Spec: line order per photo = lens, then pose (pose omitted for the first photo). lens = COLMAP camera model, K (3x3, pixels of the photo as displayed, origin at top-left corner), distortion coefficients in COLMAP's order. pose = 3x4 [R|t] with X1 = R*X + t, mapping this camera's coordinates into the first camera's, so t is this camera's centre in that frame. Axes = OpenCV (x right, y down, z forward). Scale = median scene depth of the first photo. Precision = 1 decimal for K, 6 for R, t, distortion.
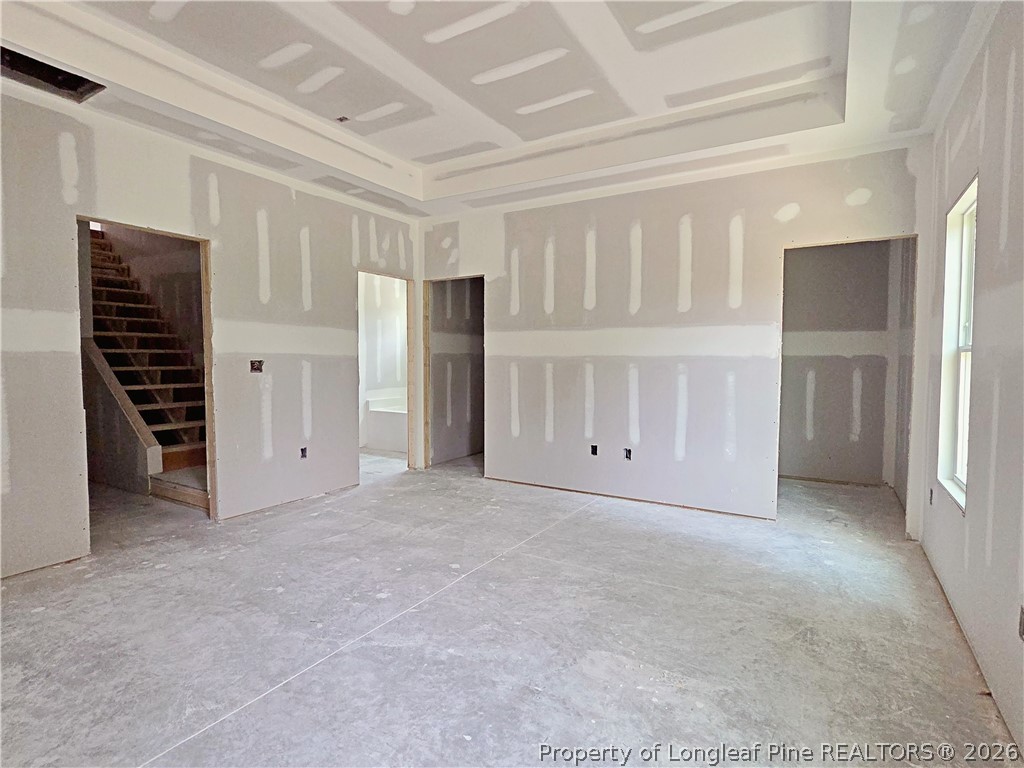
lens RADIAL K [[530.2, 0, 507.1], [0, 530.2, 381.3], [0, 0, 1]] dist [-0.003467, -0.000158]
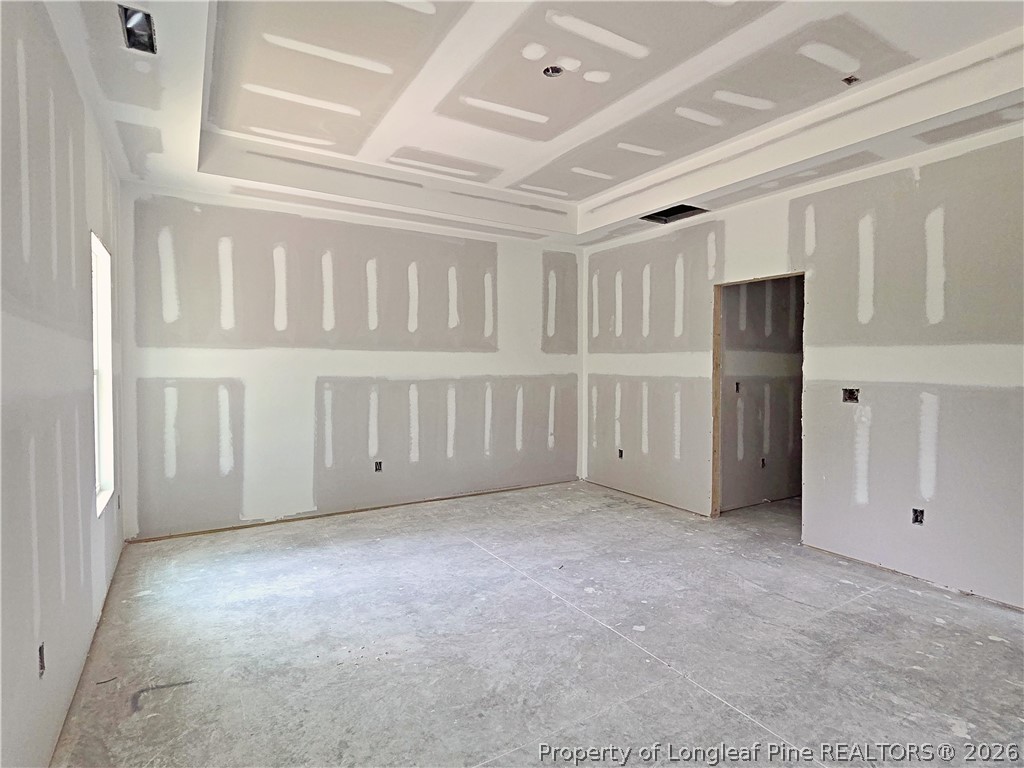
lens RADIAL K [[530.2, 0, 507.1], [0, 530.2, 381.3], [0, 0, 1]] dist [-0.003467, -0.000158]
pose [[-0.462389, 0.021788, -0.886410, 0.748302], [-0.046074, 0.997757, 0.048560, -0.088284], [0.885479, 0.063294, -0.460348, 1.151430]]
